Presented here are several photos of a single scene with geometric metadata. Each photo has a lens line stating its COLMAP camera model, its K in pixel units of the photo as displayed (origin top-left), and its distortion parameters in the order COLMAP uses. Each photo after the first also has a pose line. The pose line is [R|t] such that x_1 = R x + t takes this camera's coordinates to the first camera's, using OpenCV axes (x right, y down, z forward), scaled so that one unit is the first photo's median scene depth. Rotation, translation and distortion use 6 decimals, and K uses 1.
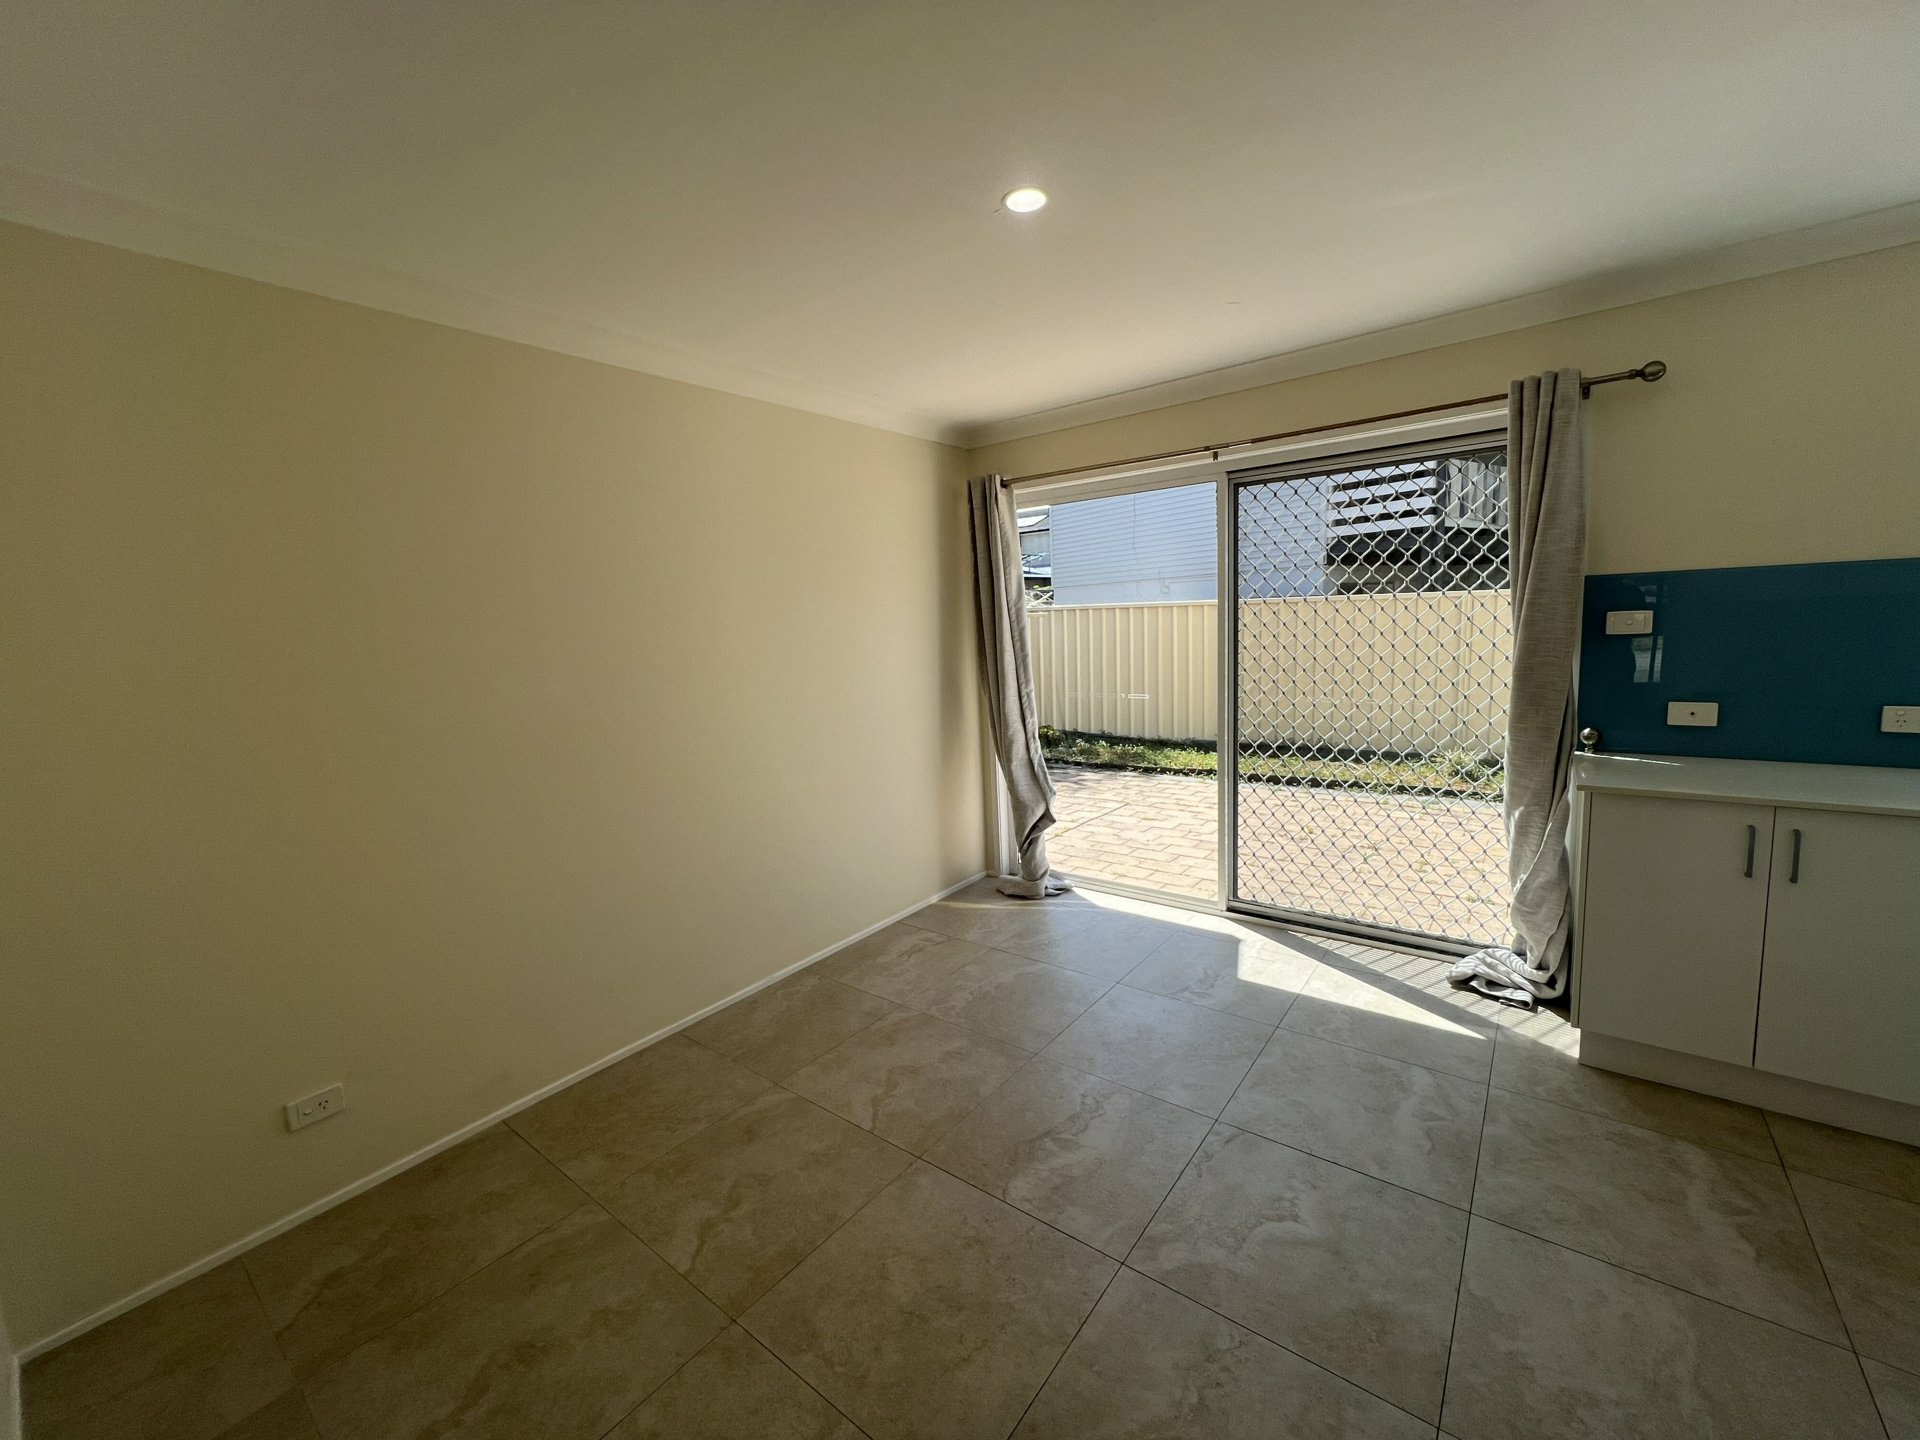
lens RADIAL K [[771.9, 0, 947.8], [0, 771.9, 716.8], [0, 0, 1]] dist [-0.001245, -0.000050]
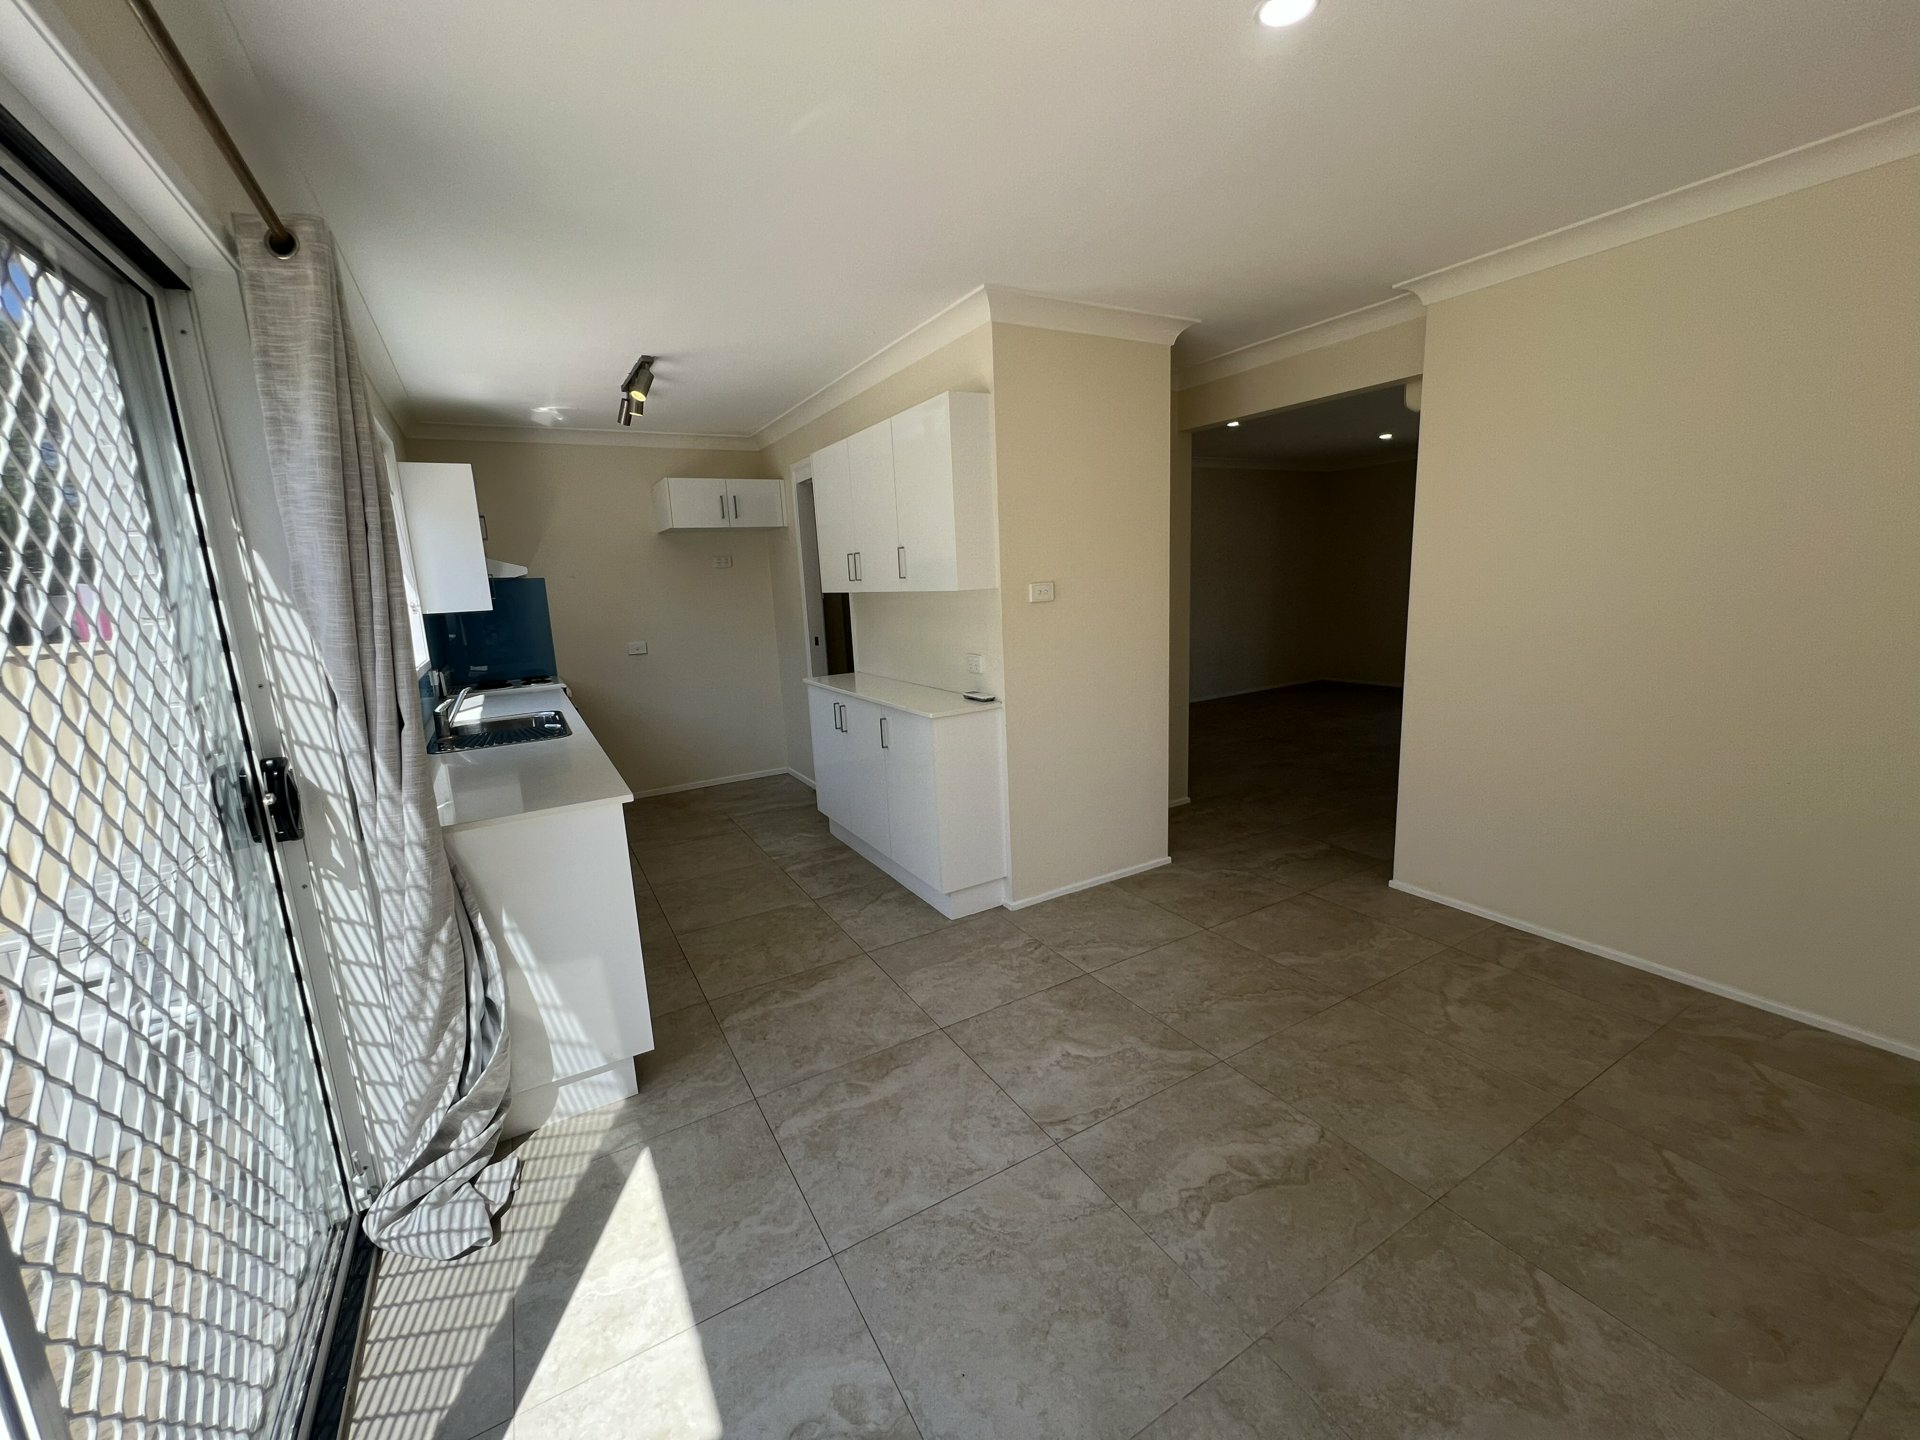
lens RADIAL K [[771.9, 0, 947.8], [0, 771.9, 716.8], [0, 0, 1]] dist [-0.001245, -0.000050]
pose [[-0.923074, 0.022332, 0.383975, 0.118226], [0.138641, 0.950521, 0.278009, -0.220490], [-0.358767, 0.309857, -0.880497, 1.767491]]
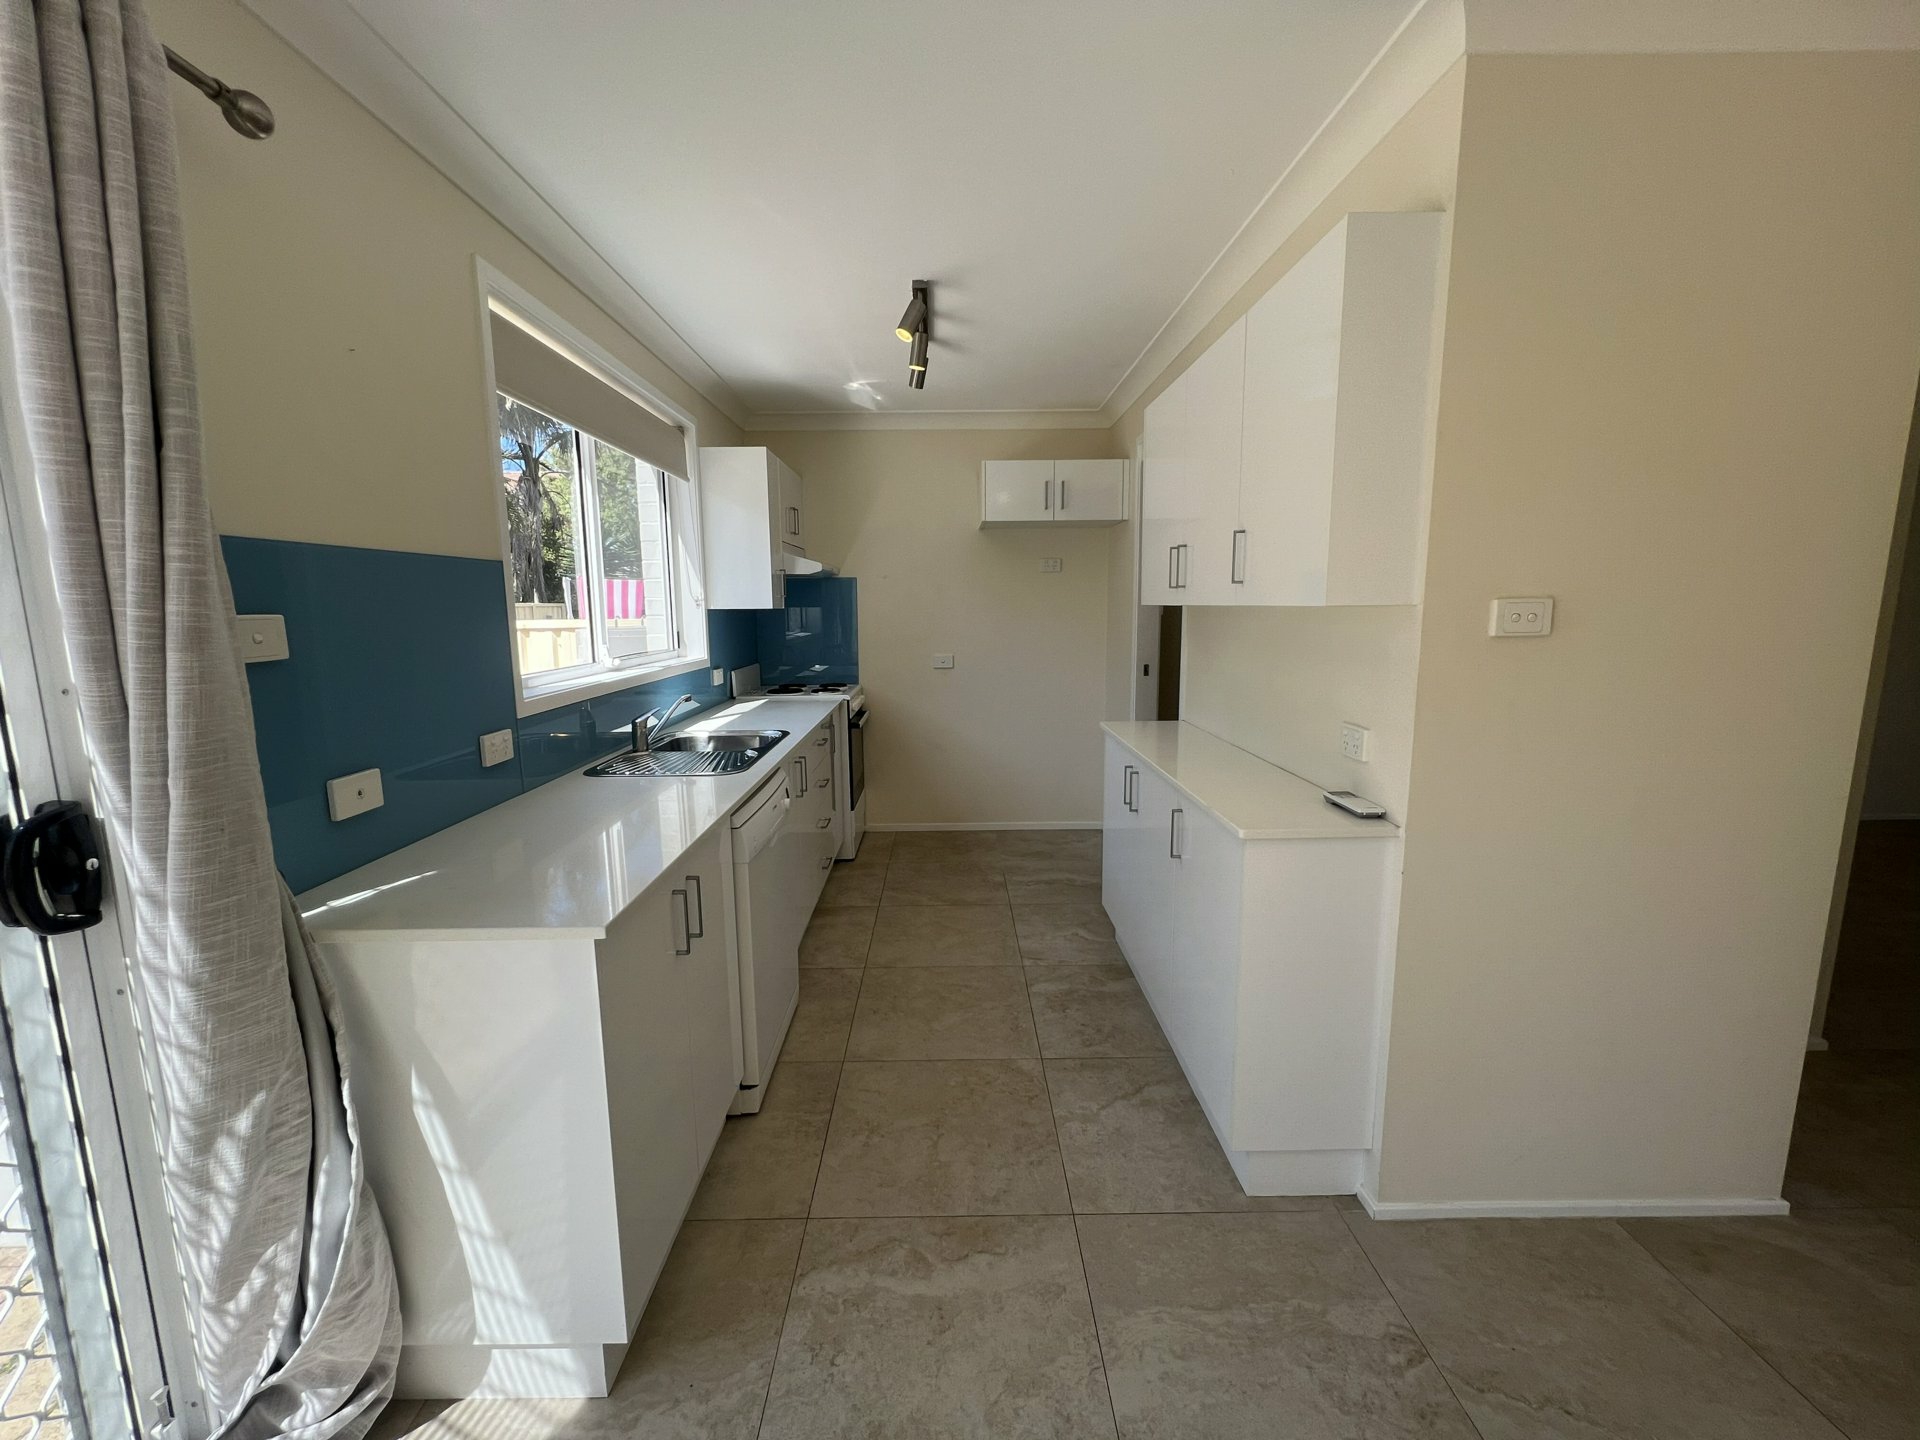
lens RADIAL K [[771.9, 0, 947.8], [0, 771.9, 716.8], [0, 0, 1]] dist [-0.001245, -0.000050]
pose [[-0.622527, -0.061938, 0.780143, 0.283649], [0.138010, 0.972552, 0.187341, -0.128612], [-0.770333, 0.224293, -0.596892, 1.179637]]
